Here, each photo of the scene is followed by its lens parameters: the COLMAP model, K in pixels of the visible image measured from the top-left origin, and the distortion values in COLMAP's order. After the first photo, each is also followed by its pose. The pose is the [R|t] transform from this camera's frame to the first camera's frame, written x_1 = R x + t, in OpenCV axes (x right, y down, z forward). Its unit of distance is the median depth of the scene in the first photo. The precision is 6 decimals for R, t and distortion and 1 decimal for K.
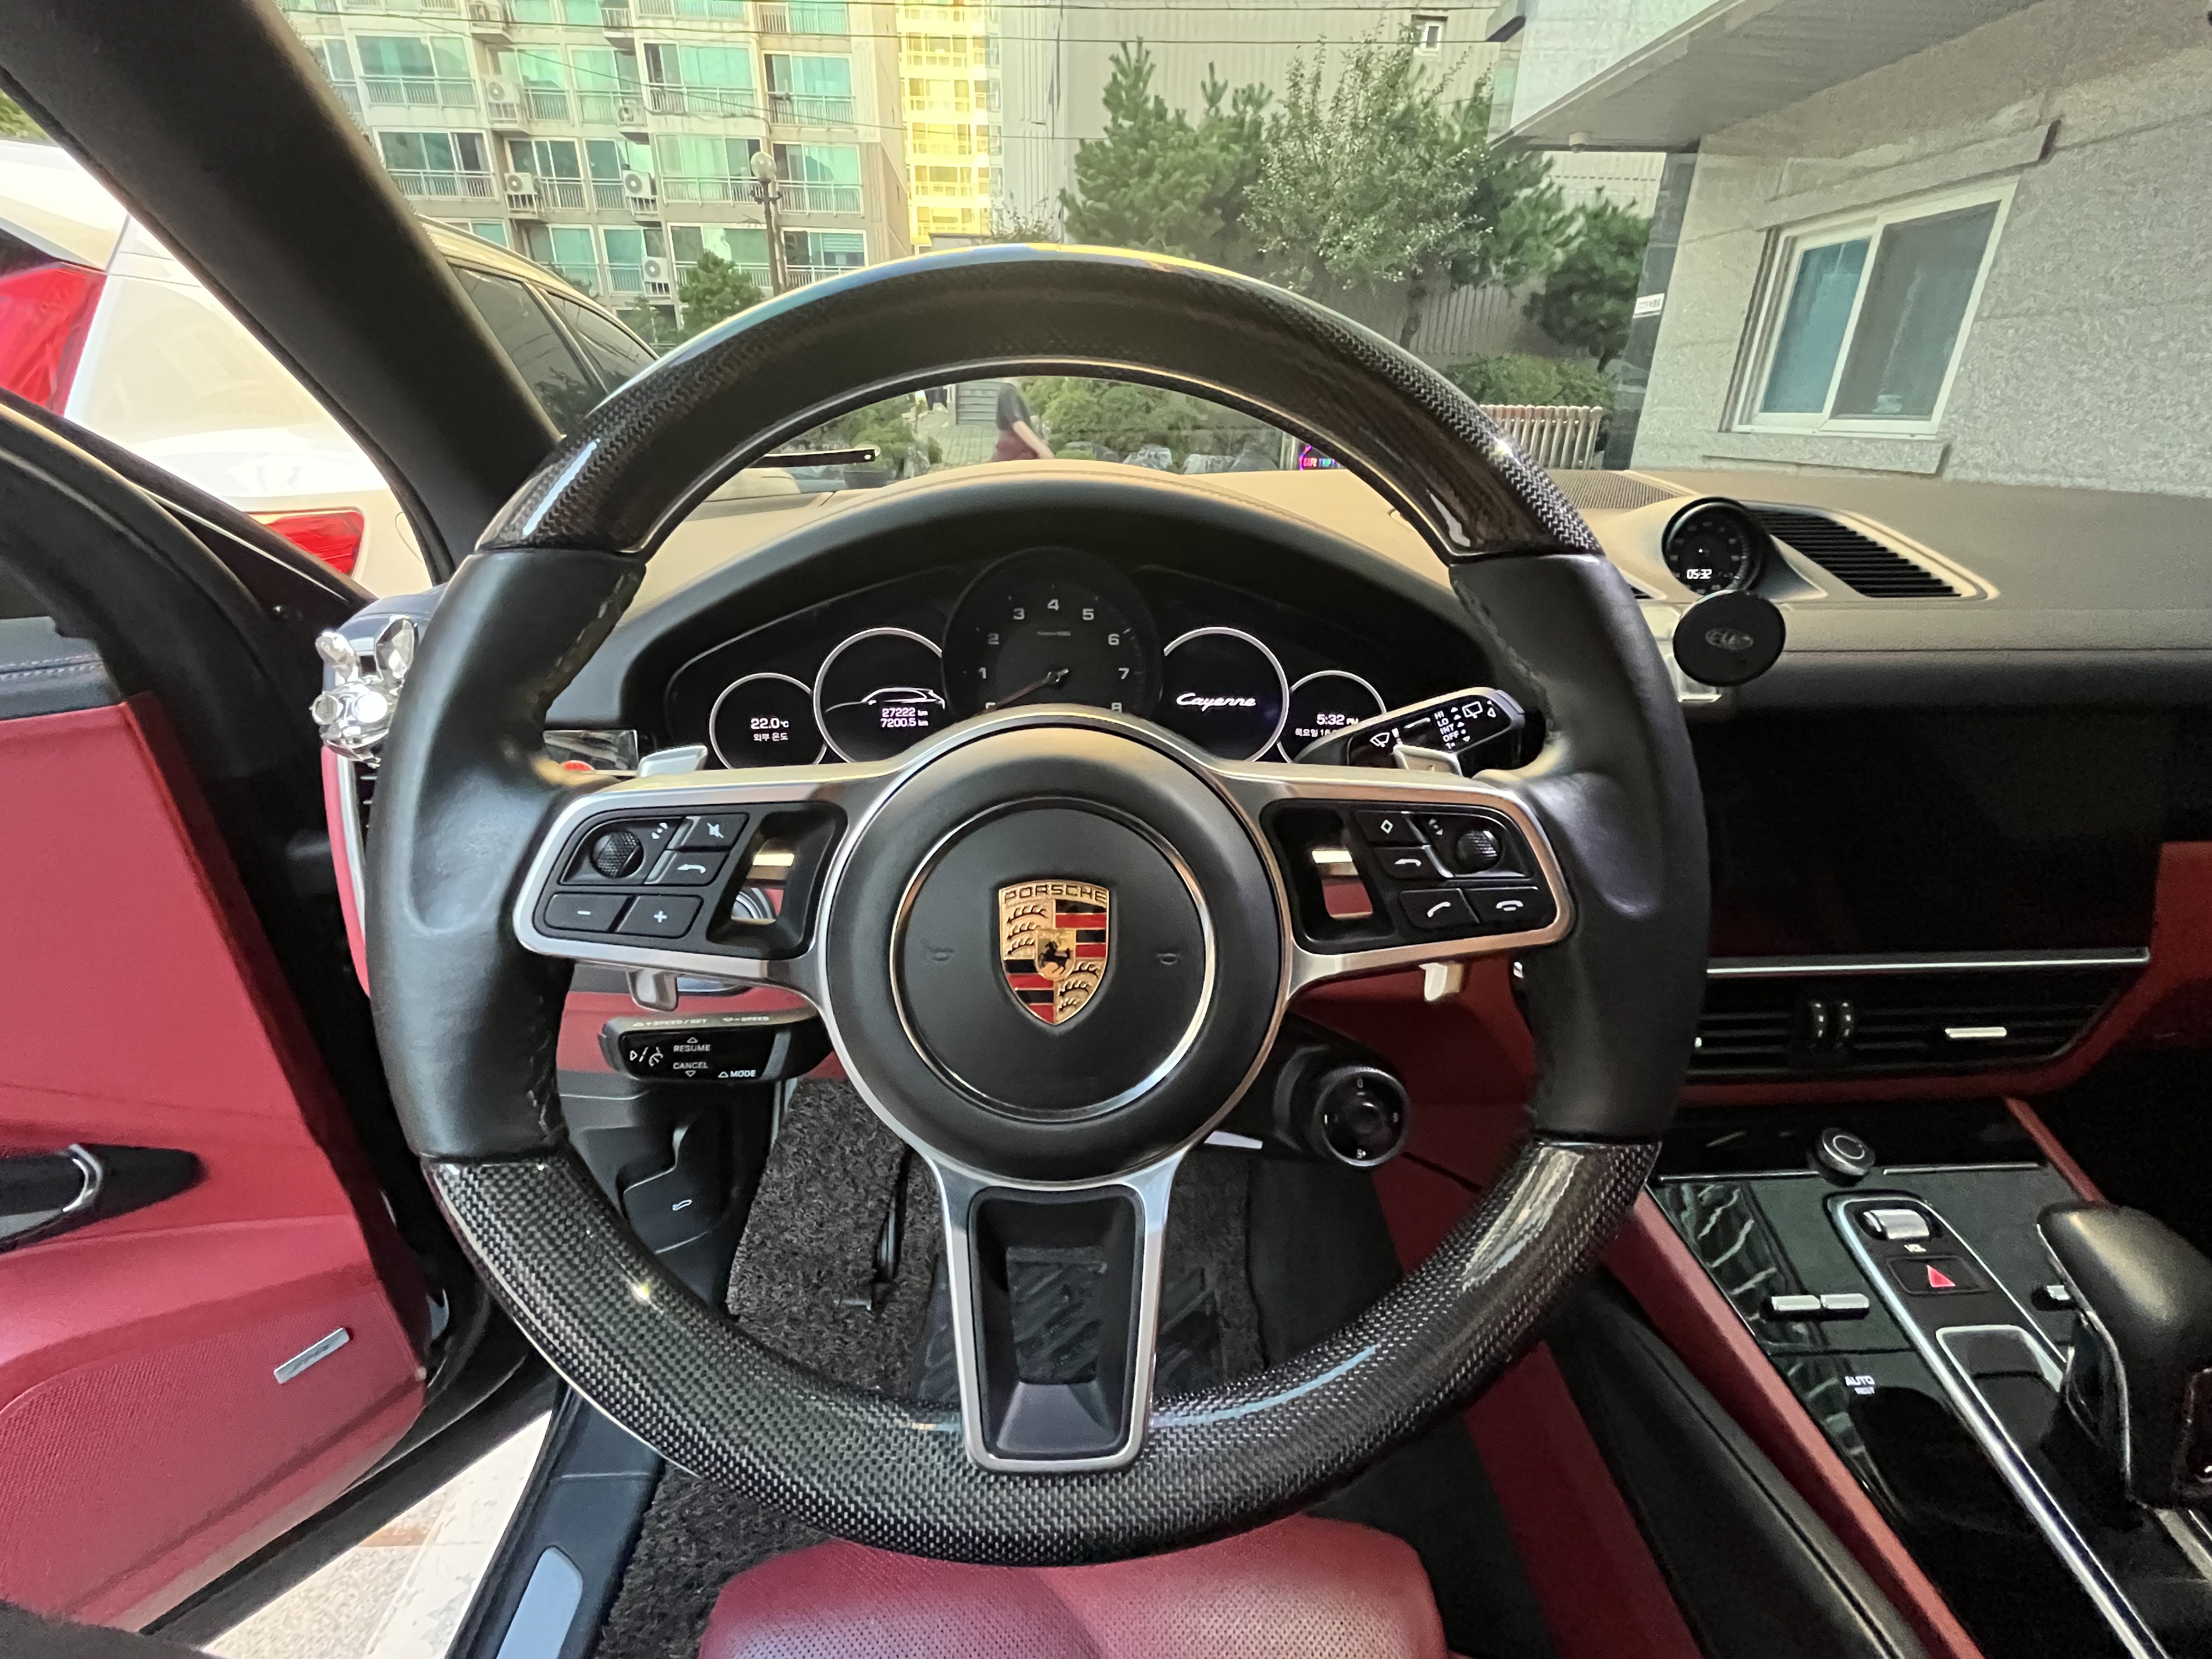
lens RADIAL K [[932.7, 0, 1106.0], [0, 932.7, 829.5], [0, 0, 1]] dist [0.002653, 0.000122]
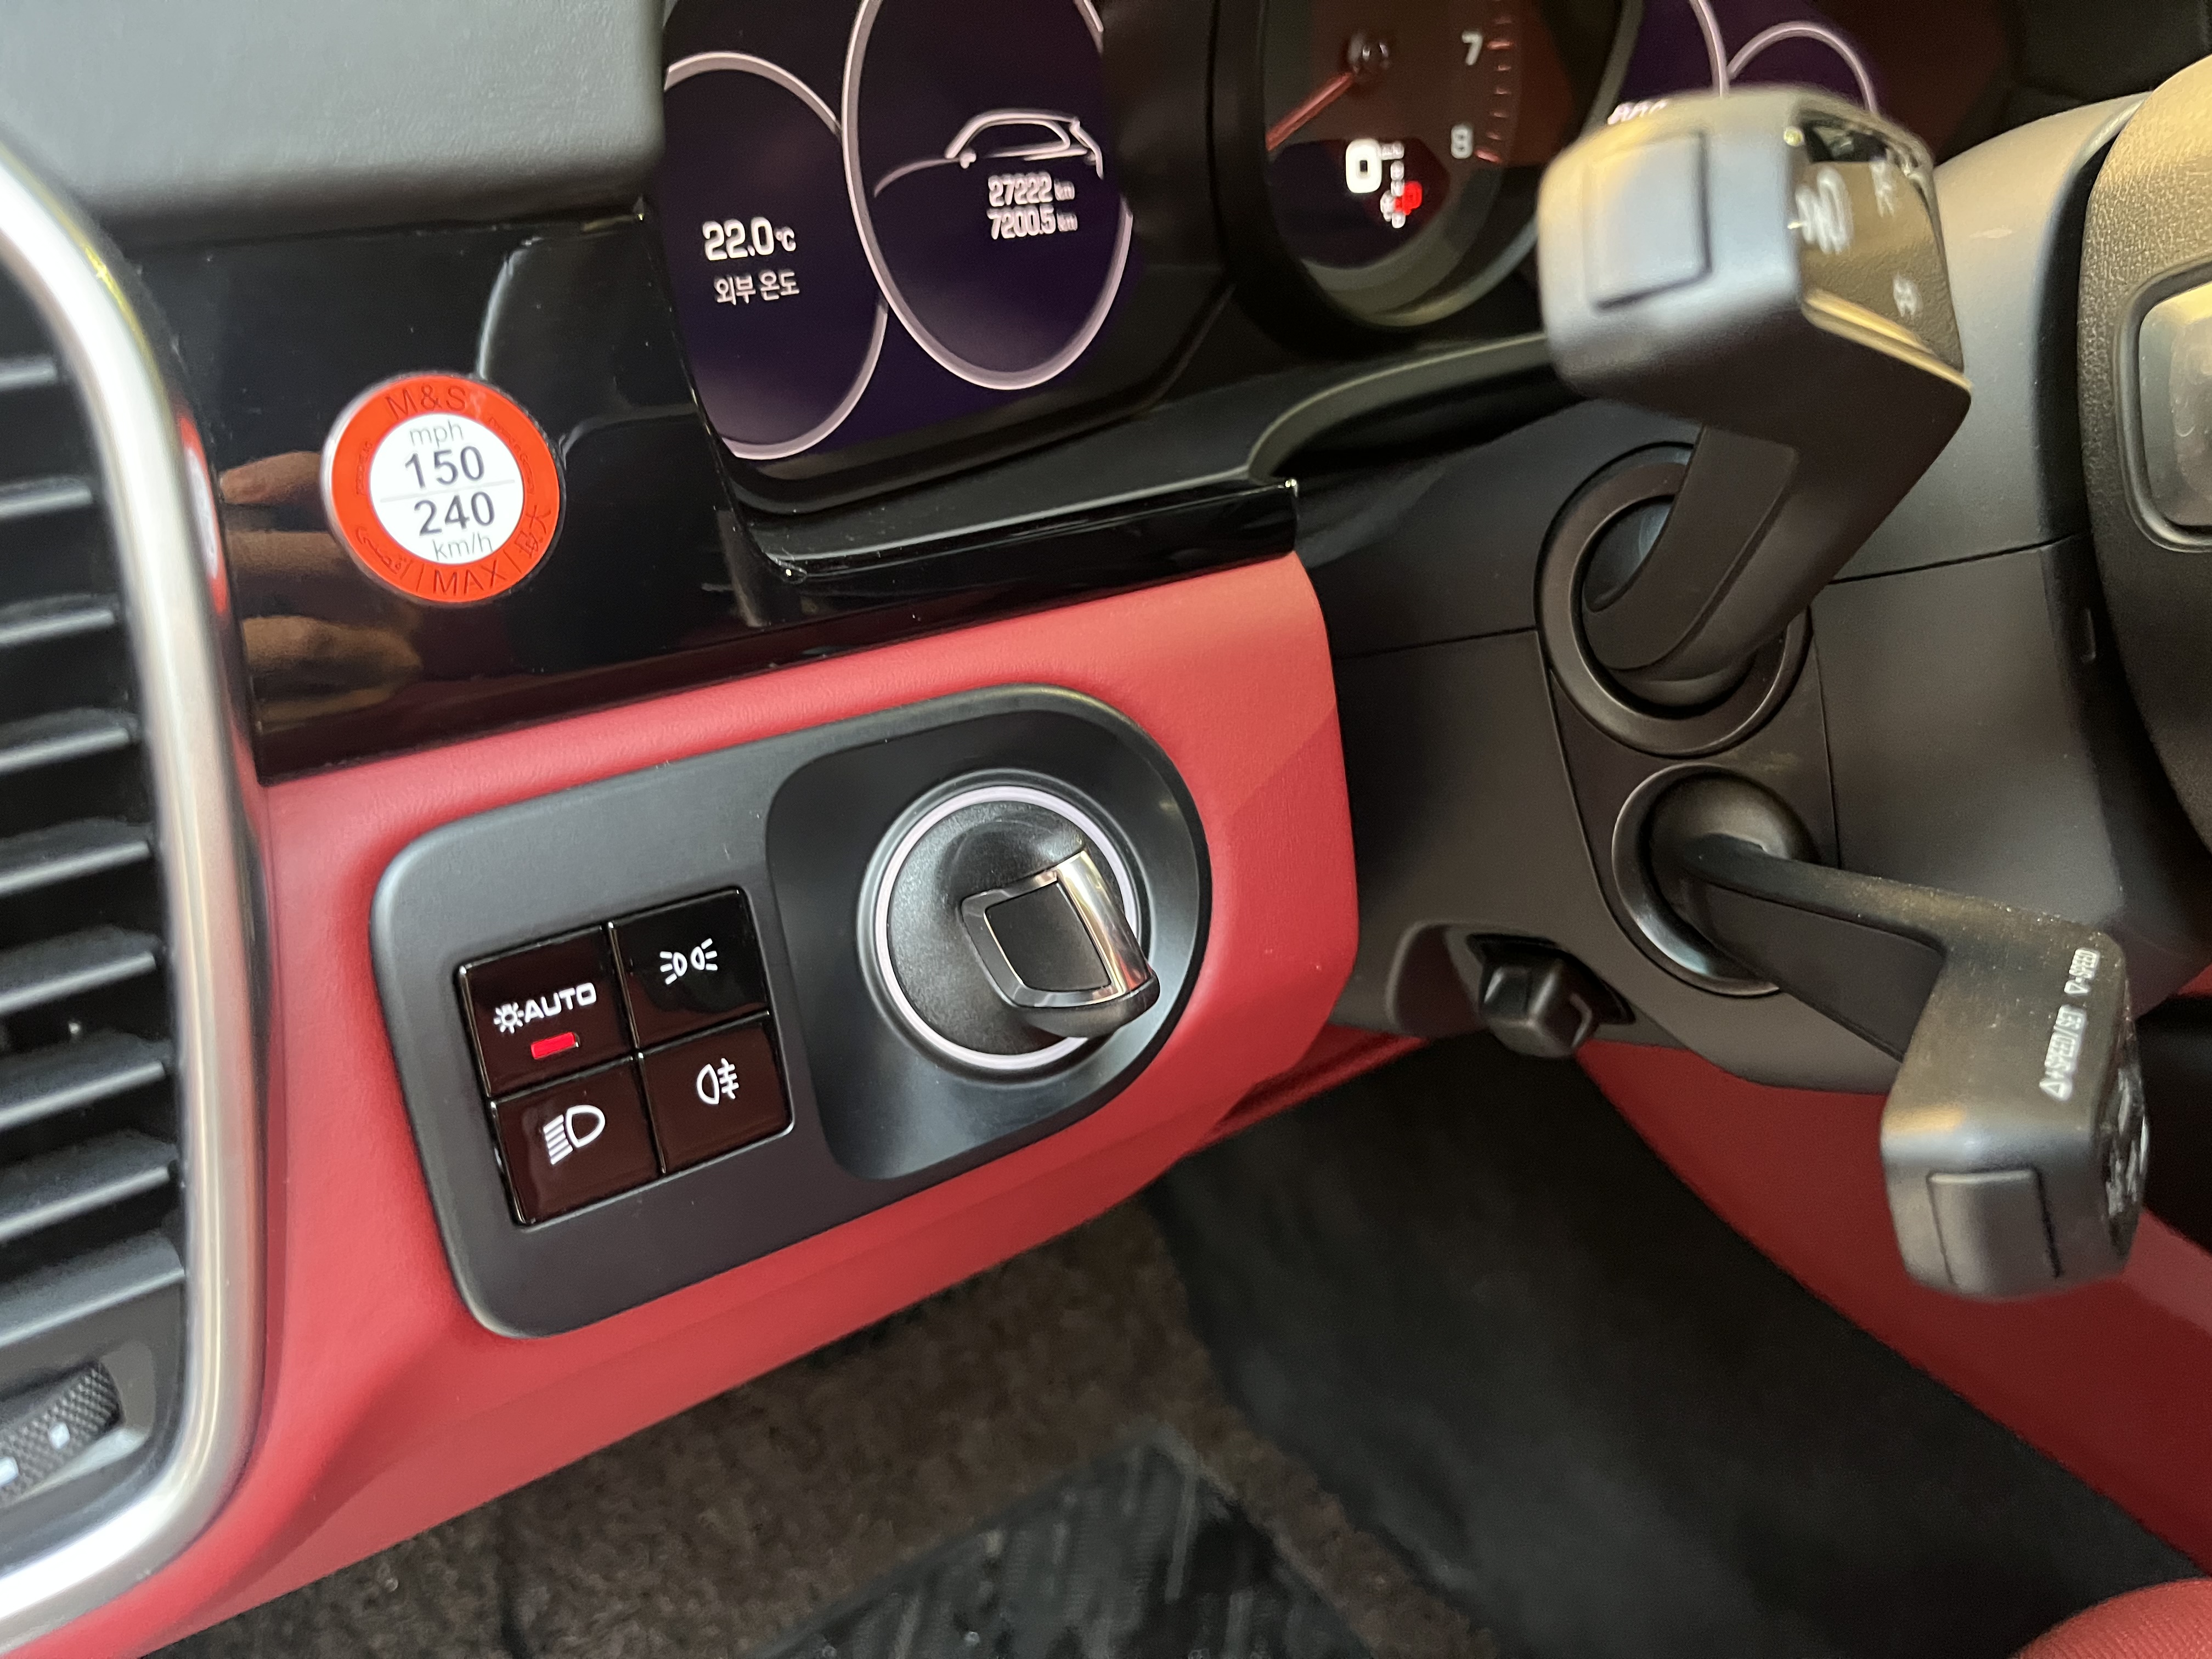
lens RADIAL K [[1718.3, 0, 1133.8], [0, 1718.3, 829.8], [0, 0, 1]] dist [0.012171, -0.000183]
pose [[0.789259, -0.274798, 0.549142, -0.058561], [0.222526, 0.961488, 0.161314, 0.000395], [-0.572322, -0.005120, 0.820013, 0.046635]]
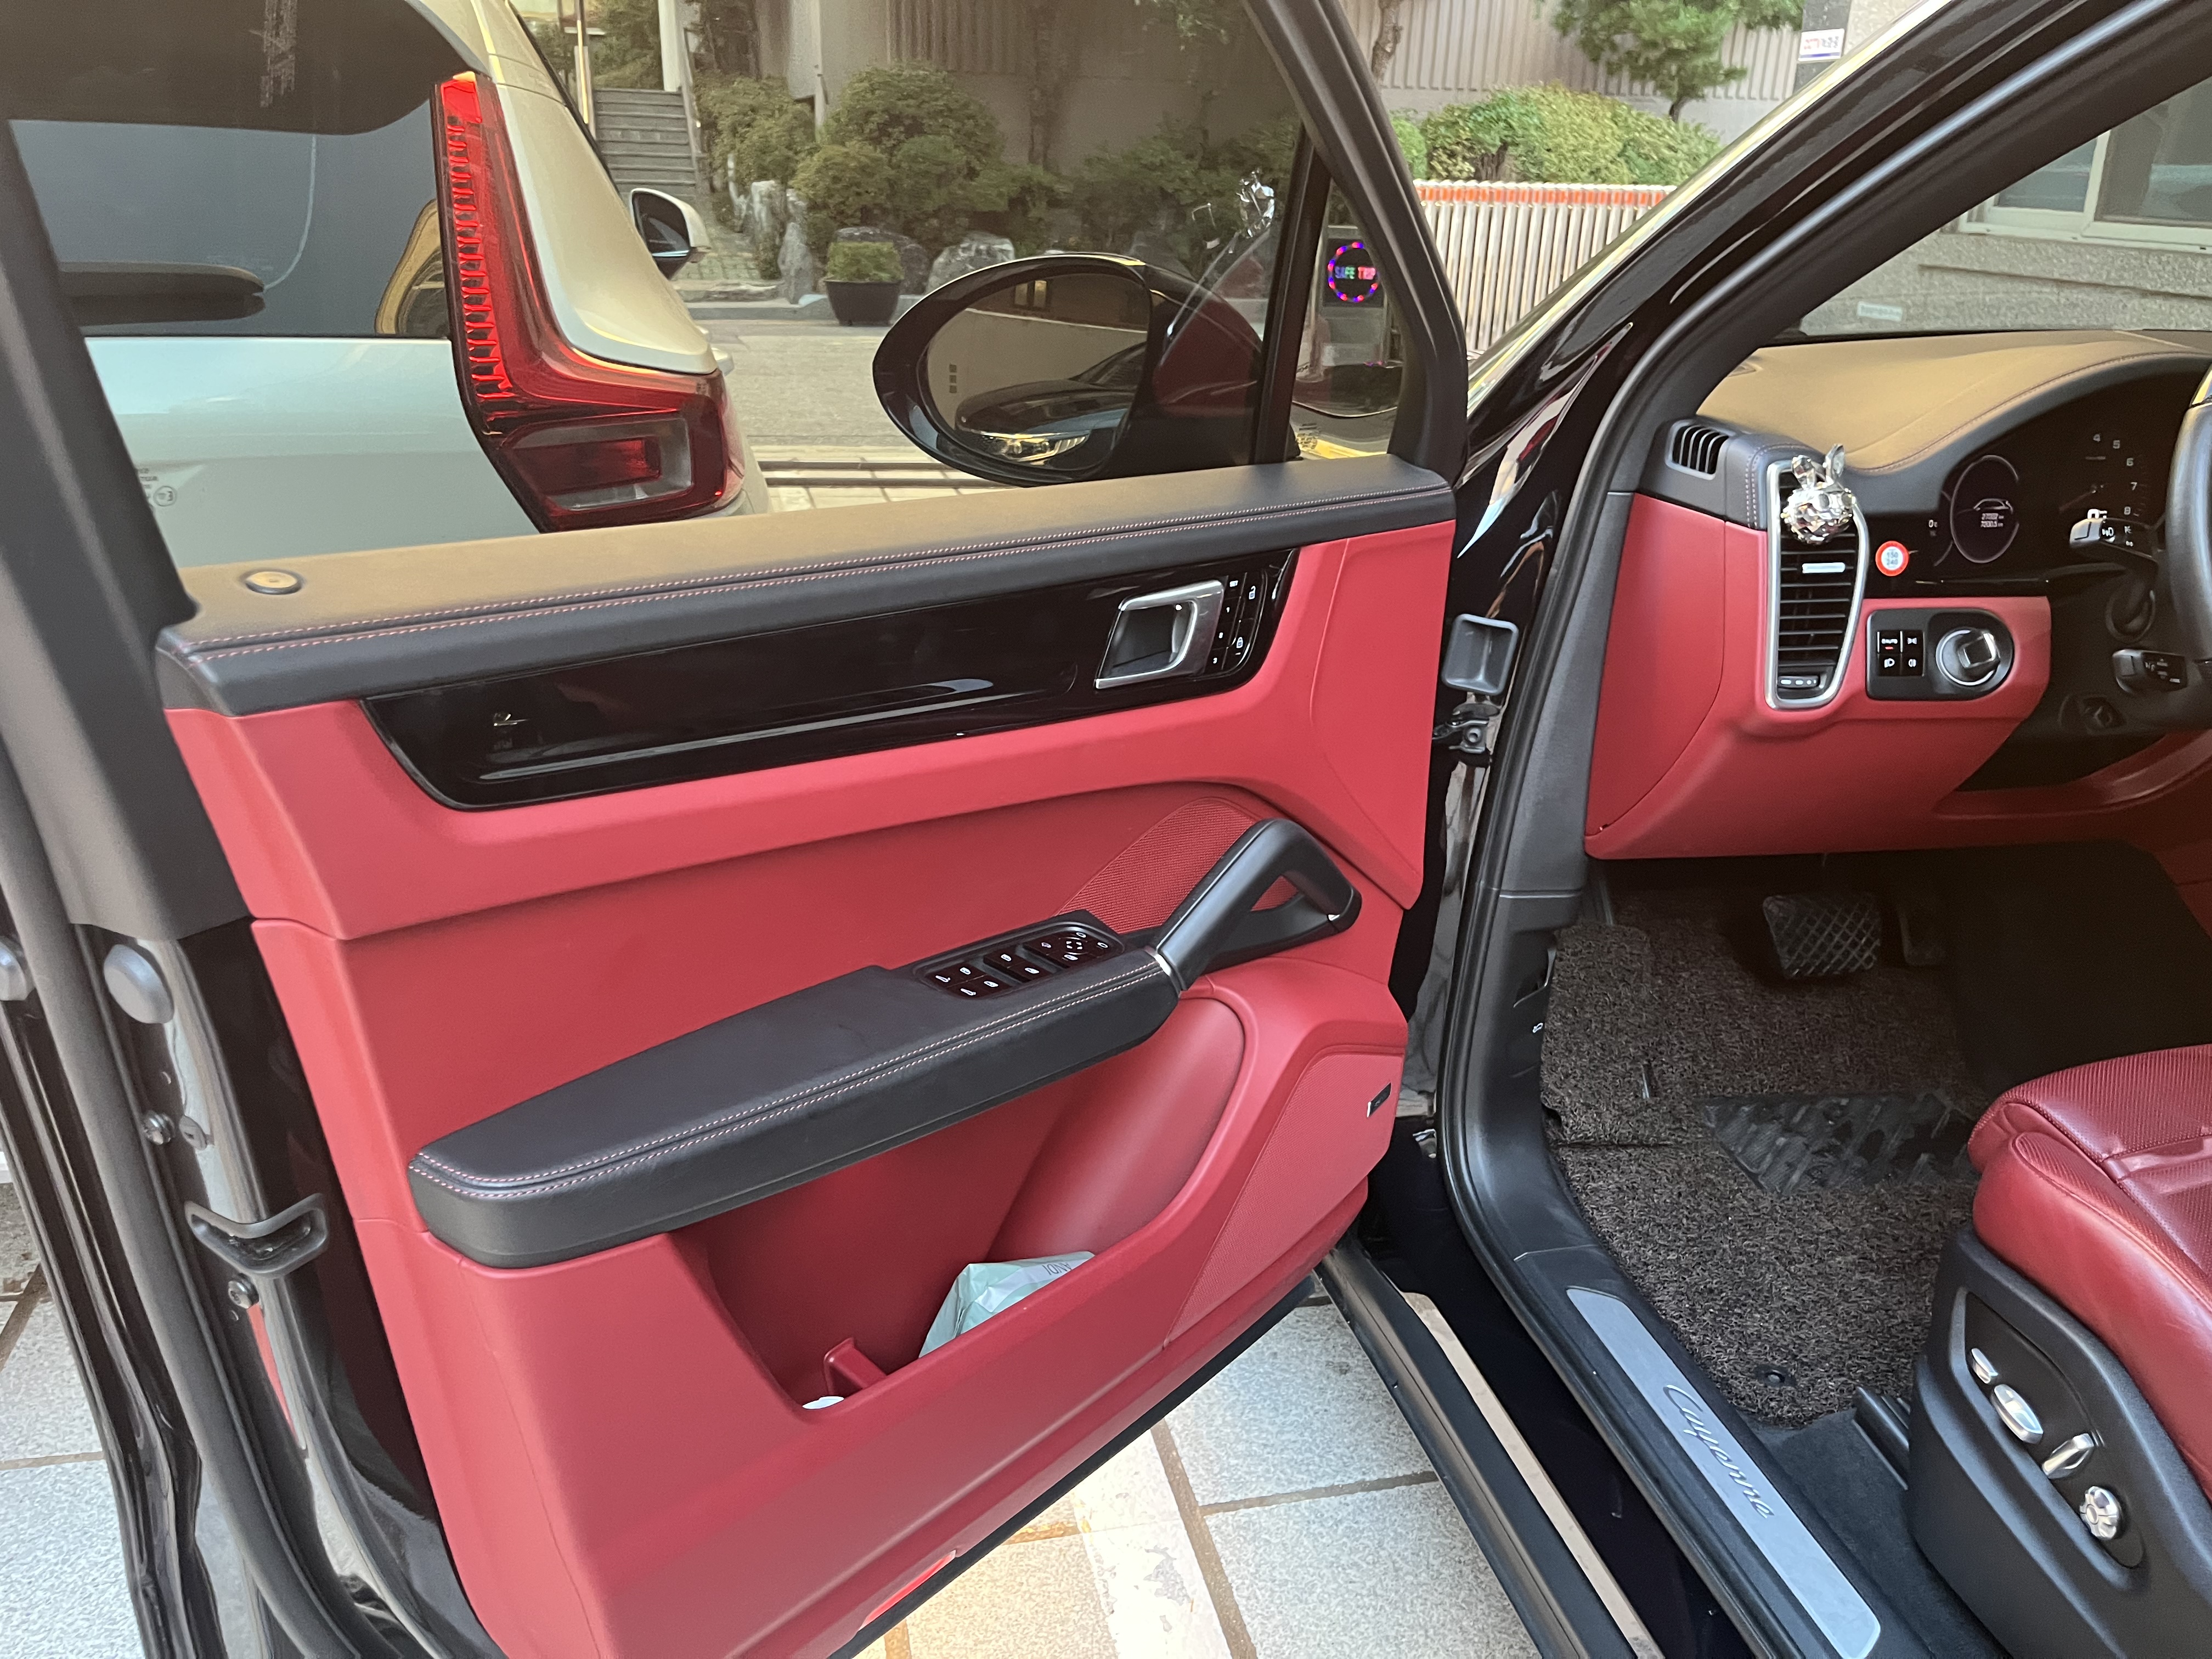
lens RADIAL K [[1682.0, 0, 1099.2], [0, 1682.0, 836.8], [0, 0, 1]] dist [0.086319, -0.139449]
pose [[0.986007, -0.048528, 0.159481, -0.193016], [0.055738, 0.997601, -0.041047, 0.037404], [-0.157107, 0.049361, 0.986347, -0.124725]]
